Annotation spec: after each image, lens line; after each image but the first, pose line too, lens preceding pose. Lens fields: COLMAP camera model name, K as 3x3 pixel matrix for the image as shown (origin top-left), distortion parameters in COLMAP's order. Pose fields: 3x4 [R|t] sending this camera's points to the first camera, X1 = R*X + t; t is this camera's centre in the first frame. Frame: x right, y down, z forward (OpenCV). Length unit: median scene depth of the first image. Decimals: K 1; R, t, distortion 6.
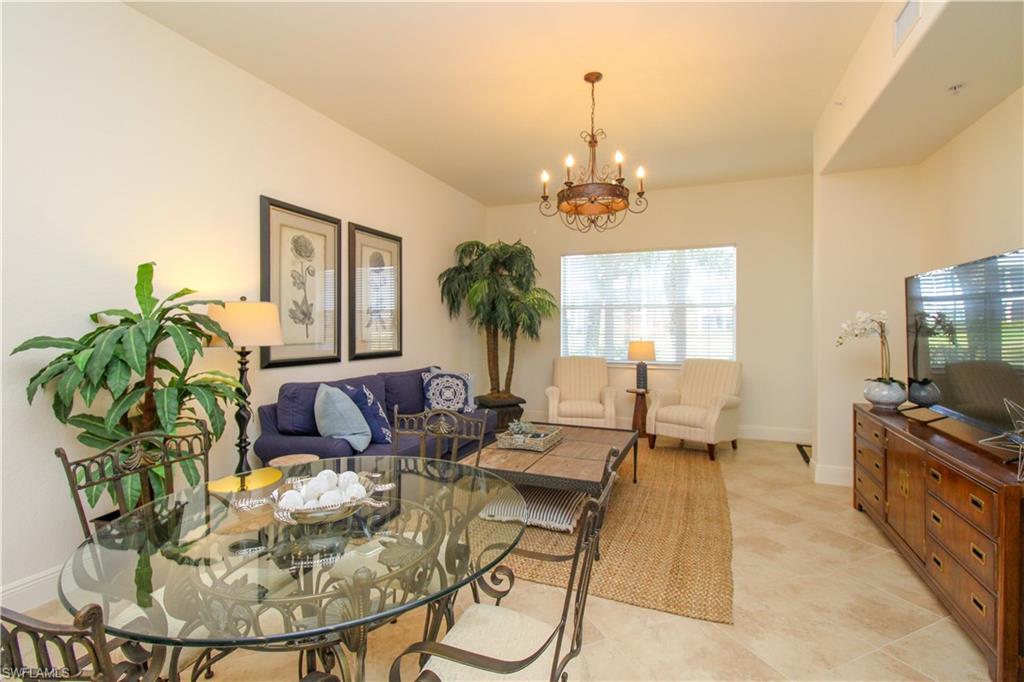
lens RADIAL K [[474.7, 0, 512.3], [0, 474.7, 331.7], [0, 0, 1]] dist [-0.003819, -0.006722]
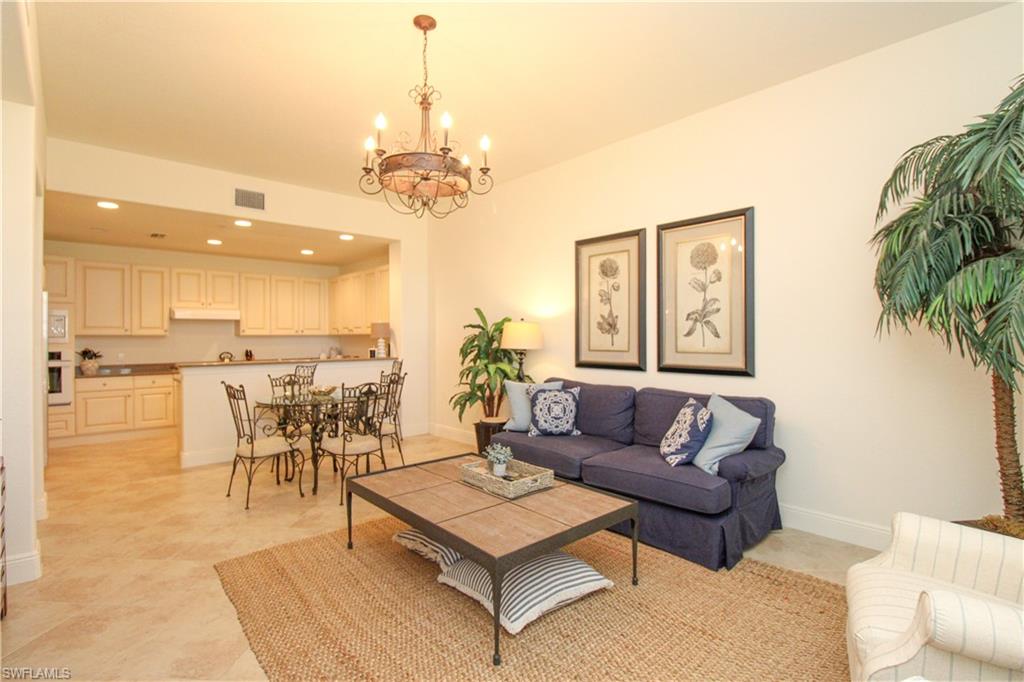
lens RADIAL K [[474.7, 0, 506.3], [0, 474.7, 335.5], [0, 0, 1]] dist [-0.003819, -0.006722]
pose [[-0.429823, 0.003316, -0.902907, 0.735418], [-0.000198, 0.999993, 0.003767, -0.016754], [0.902913, 0.001798, -0.429819, 1.297634]]
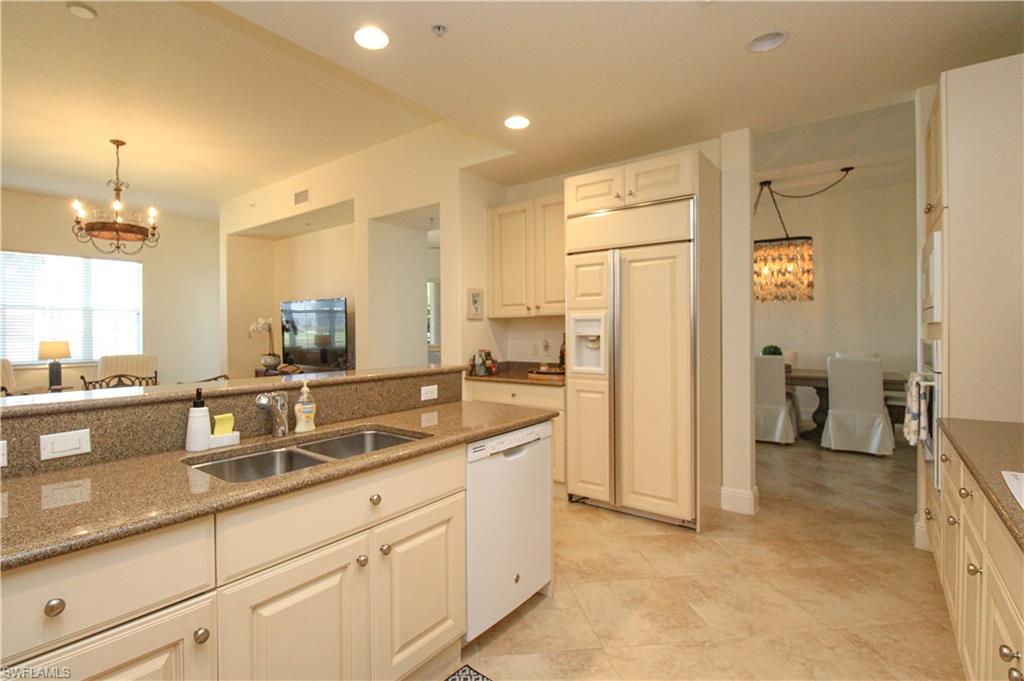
lens RADIAL K [[474.7, 0, 514.5], [0, 474.7, 336.8], [0, 0, 1]] dist [-0.003819, -0.006722]
pose [[0.262405, -0.007984, 0.964925, -0.712906], [0.012878, 0.999906, 0.004772, 0.028817], [-0.964872, 0.011174, 0.262483, -0.387075]]
